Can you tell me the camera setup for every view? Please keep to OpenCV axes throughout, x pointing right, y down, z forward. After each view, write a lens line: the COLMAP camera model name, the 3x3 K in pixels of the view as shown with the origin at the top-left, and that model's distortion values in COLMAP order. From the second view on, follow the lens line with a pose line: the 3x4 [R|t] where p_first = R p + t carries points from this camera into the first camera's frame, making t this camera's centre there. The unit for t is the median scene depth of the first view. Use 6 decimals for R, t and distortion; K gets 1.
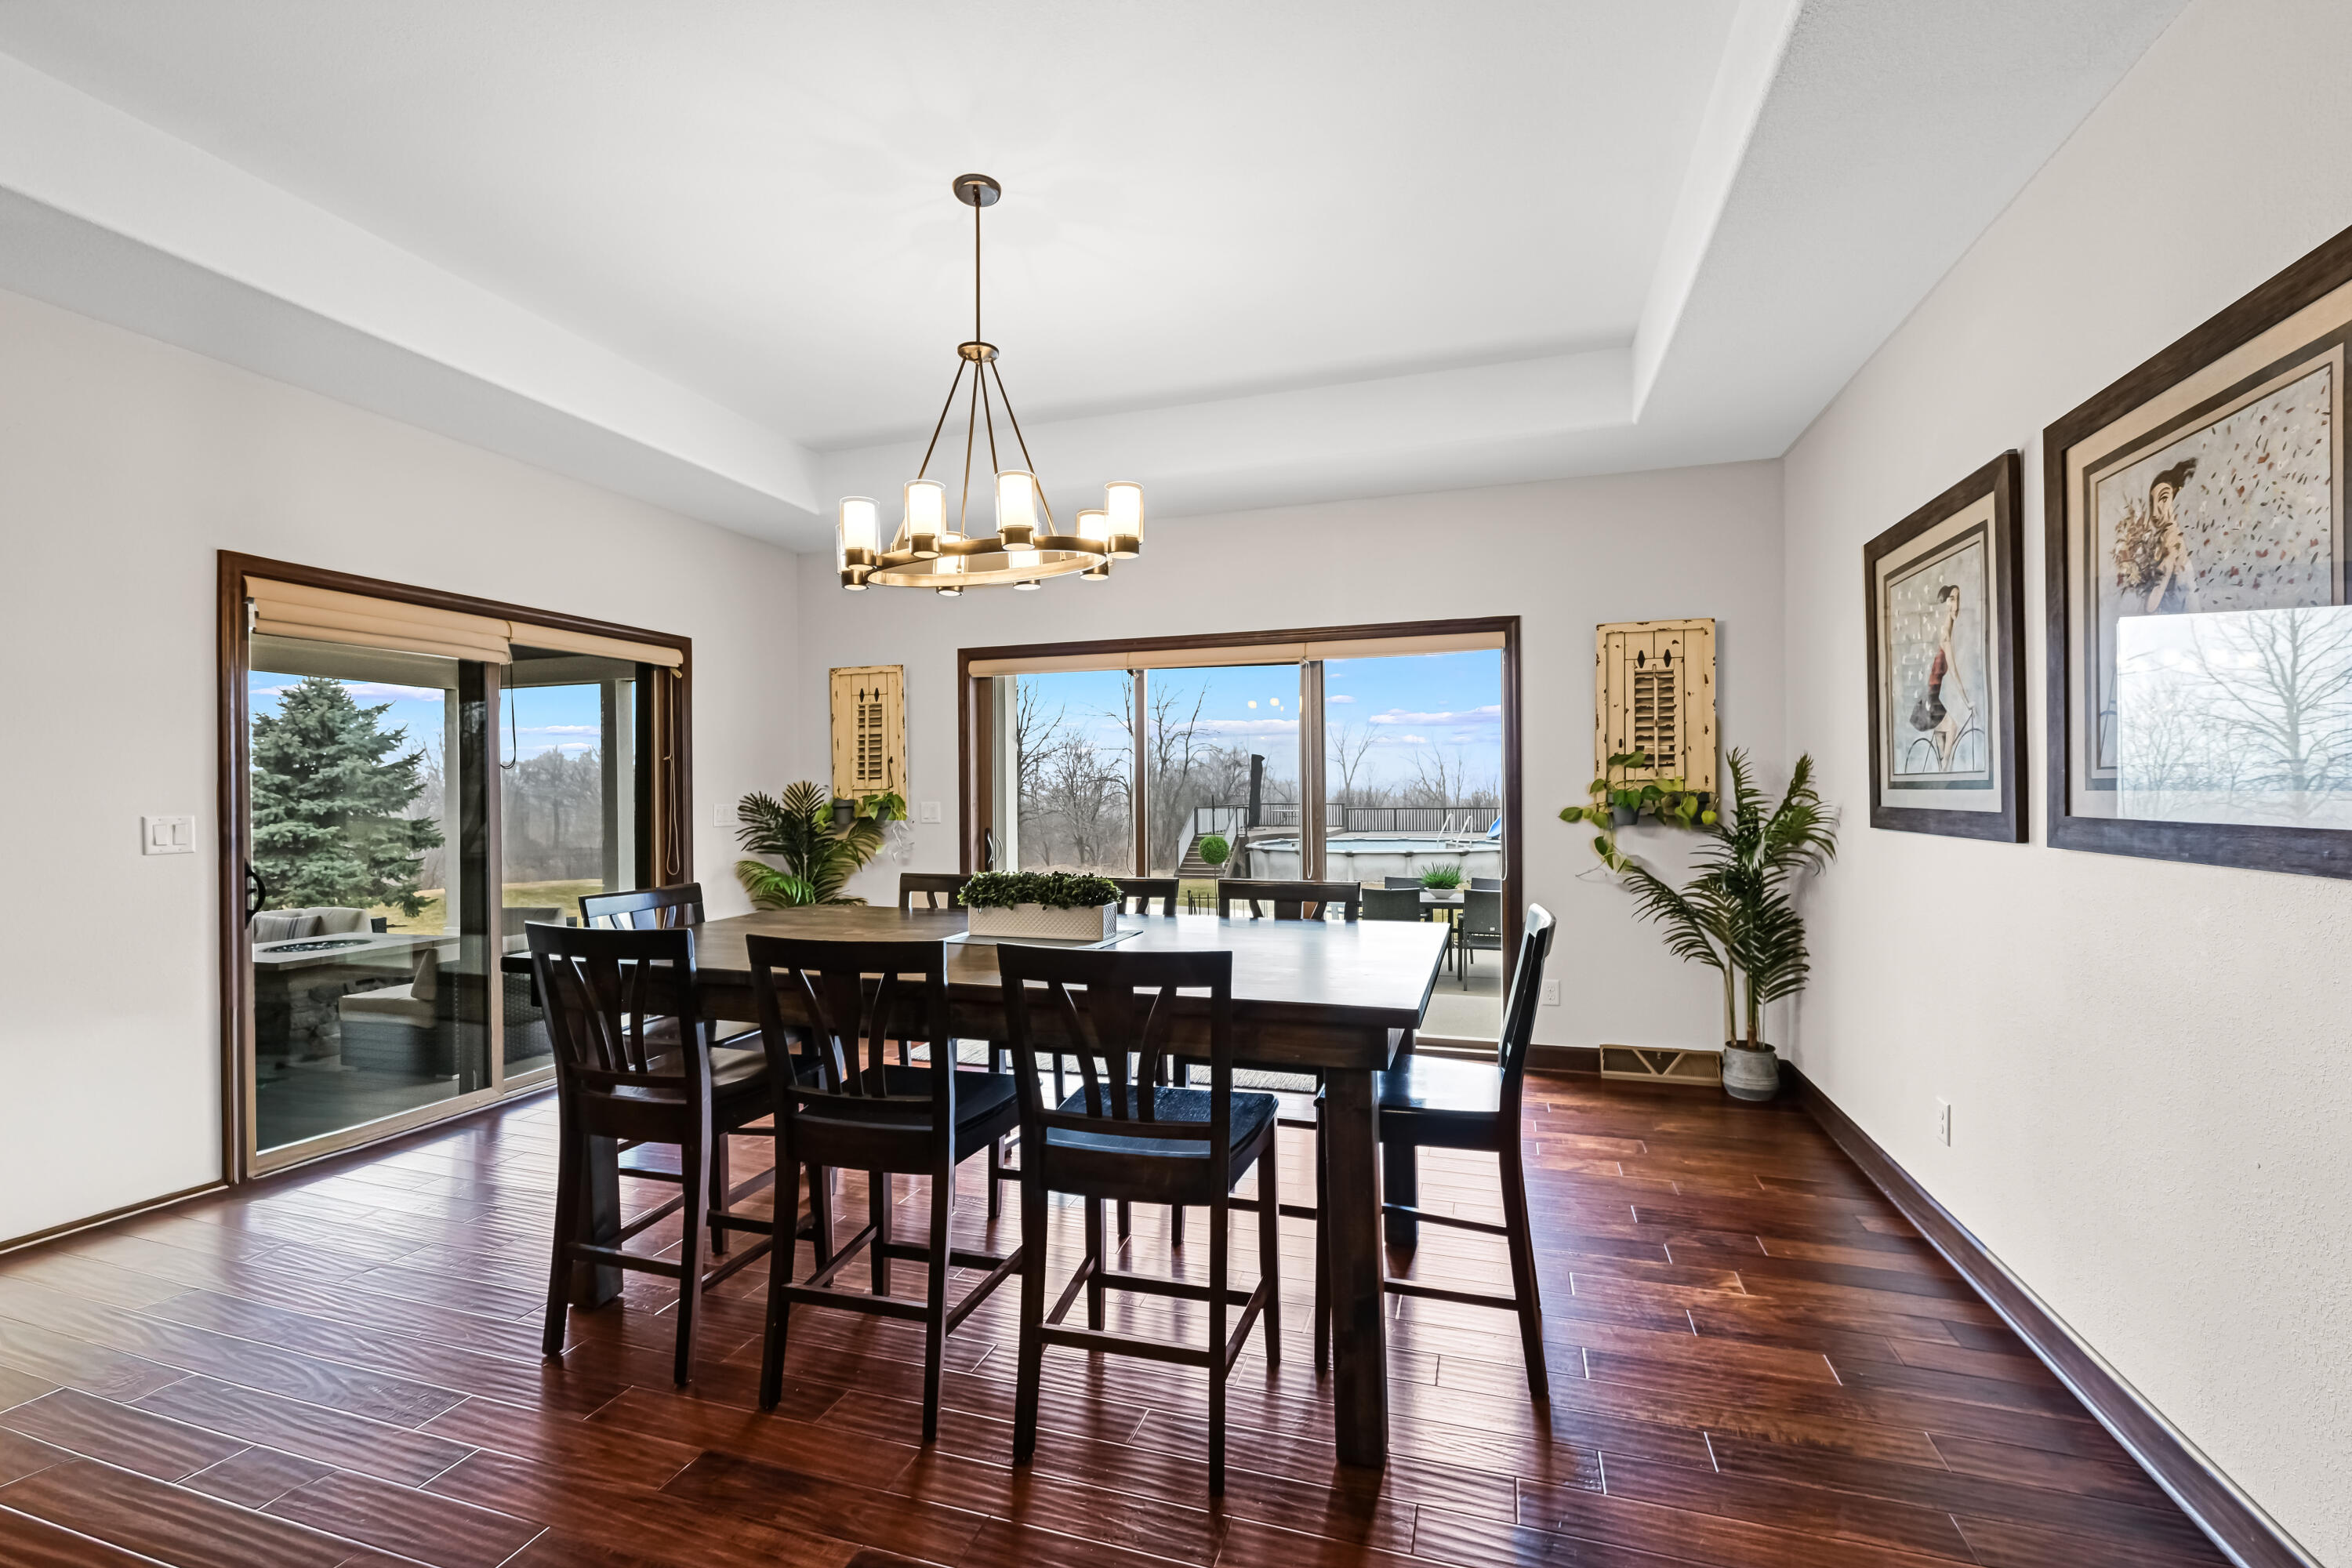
lens RADIAL K [[959.2, 0, 1172.3], [0, 959.2, 790.4], [0, 0, 1]] dist [0.003020, 0.000175]
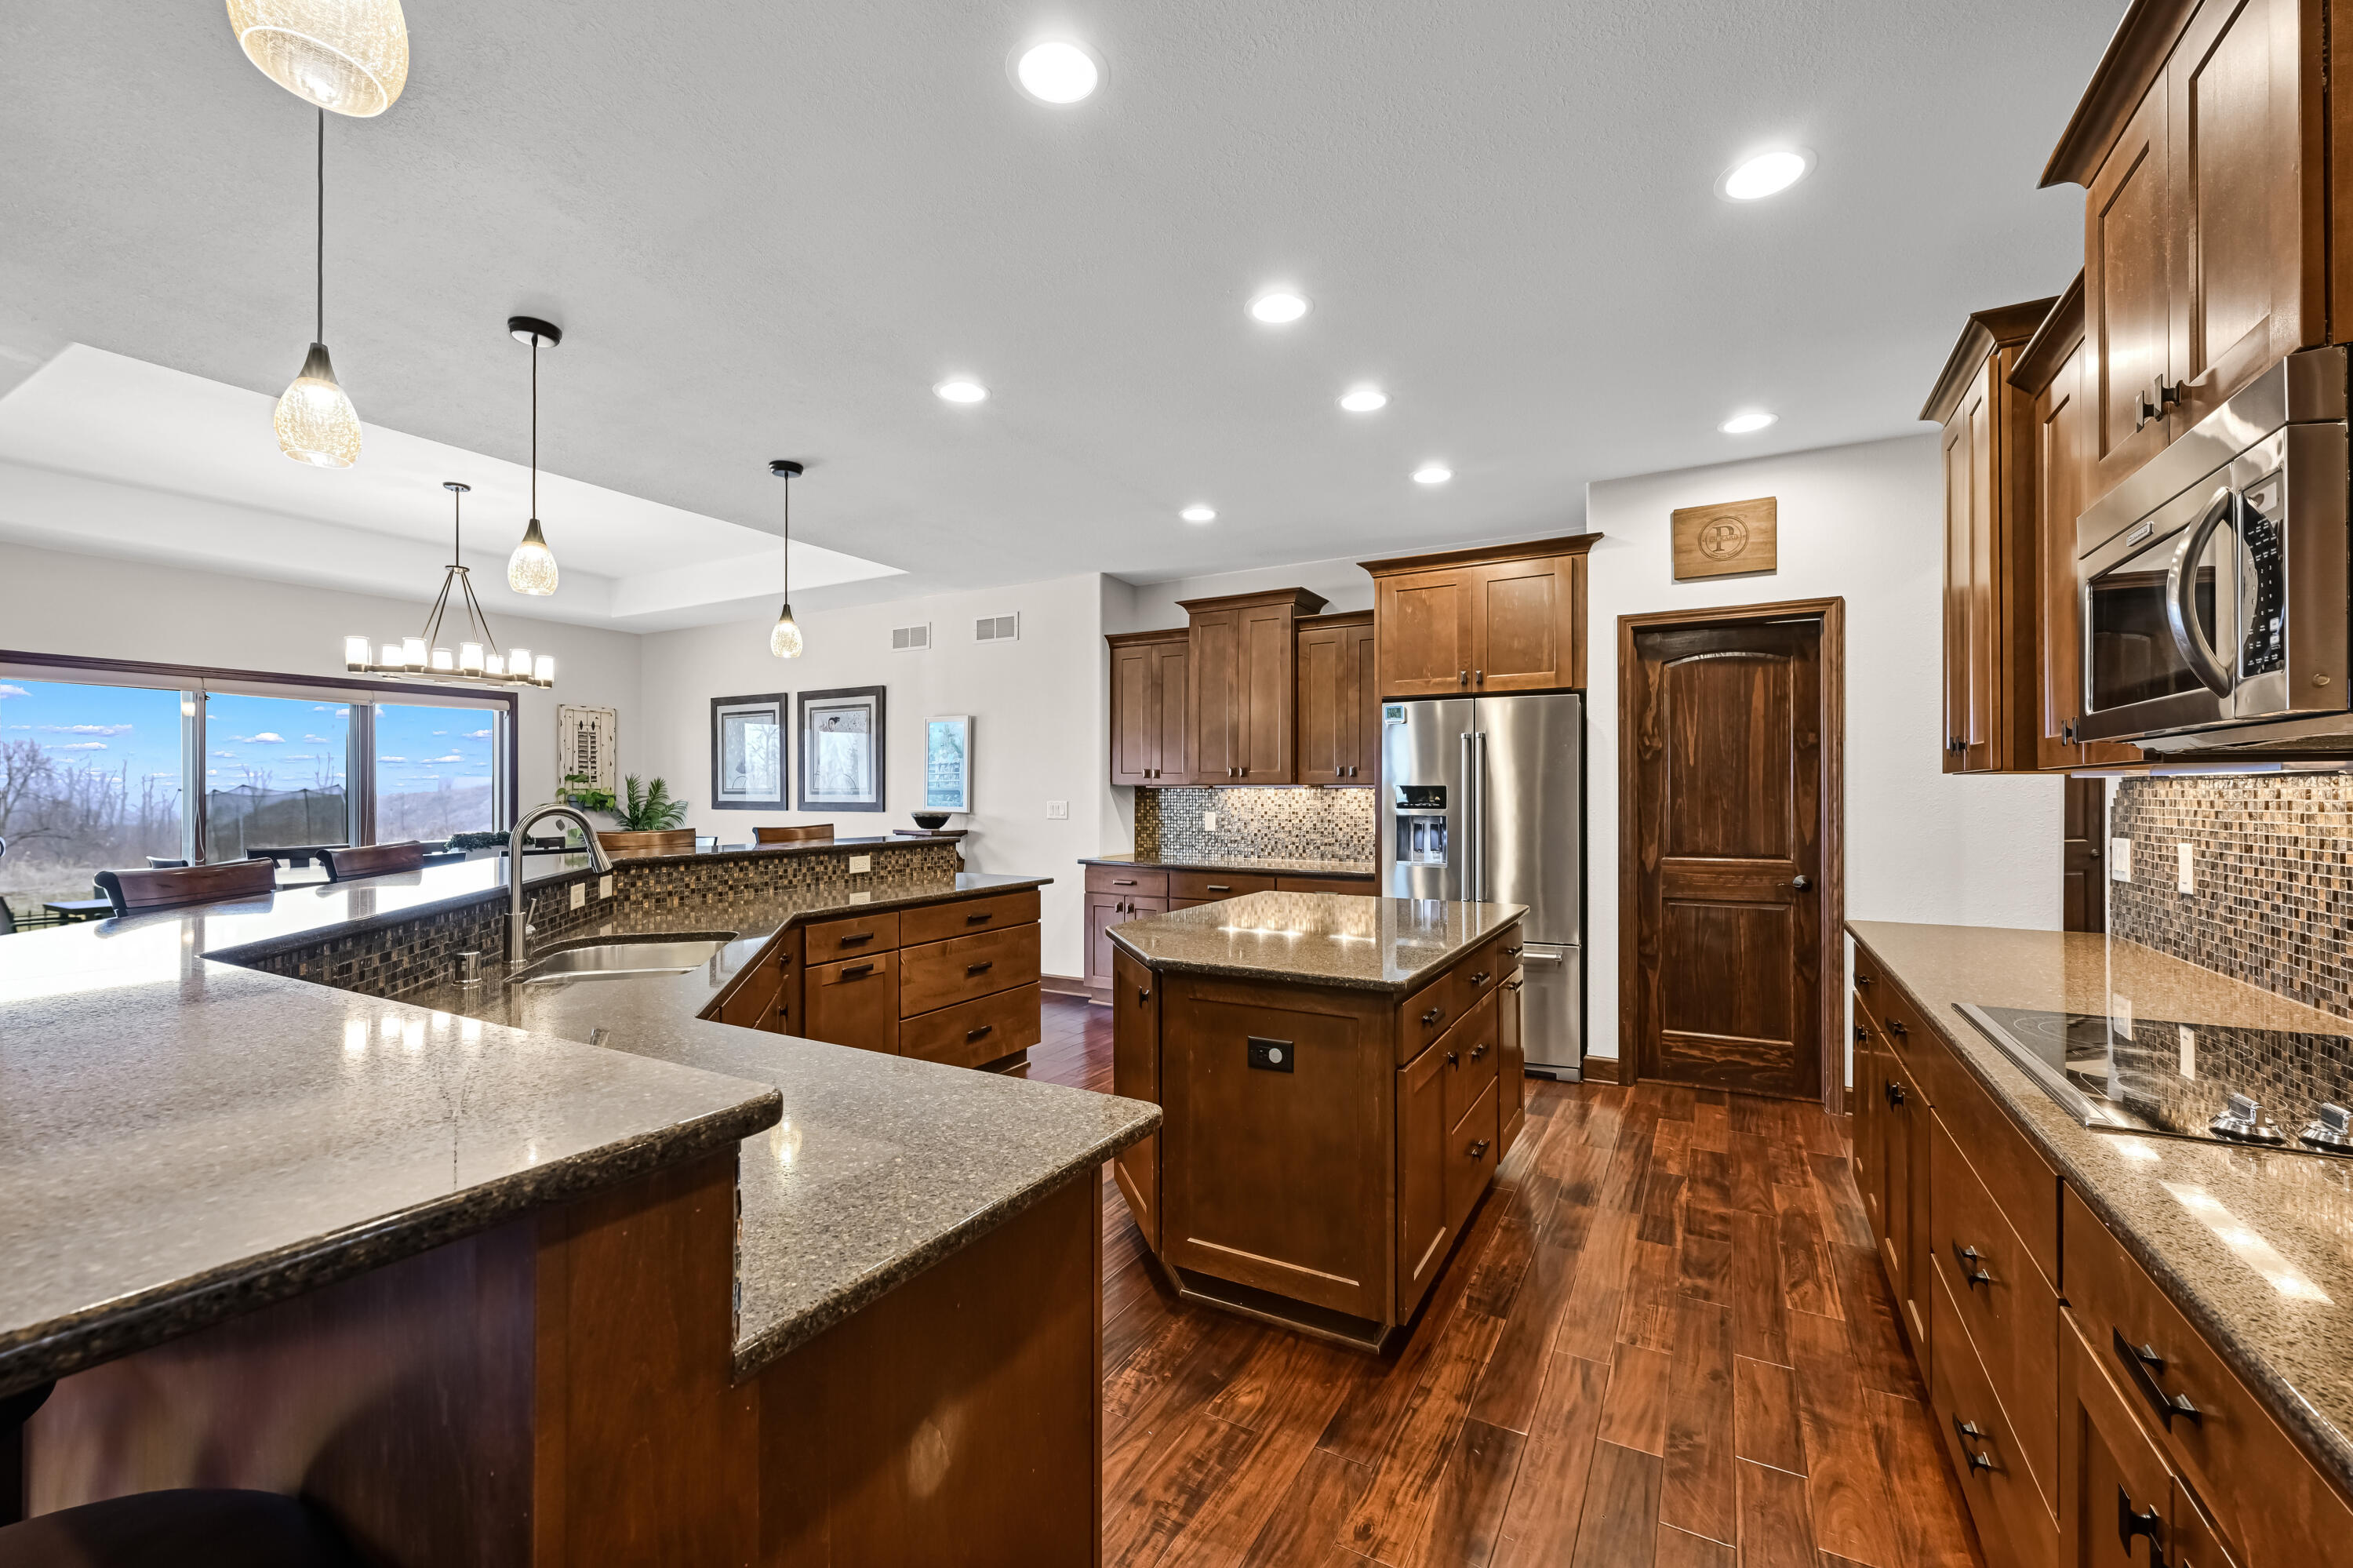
lens RADIAL K [[959.6, 0, 1173.3], [0, 959.6, 792.0], [0, 0, 1]] dist [0.003020, 0.000175]
pose [[0.197016, 0.011750, 0.980330, -1.159352], [-0.003982, 0.999930, -0.011184, 0.012453], [-0.980392, -0.001700, 0.197049, -0.532451]]
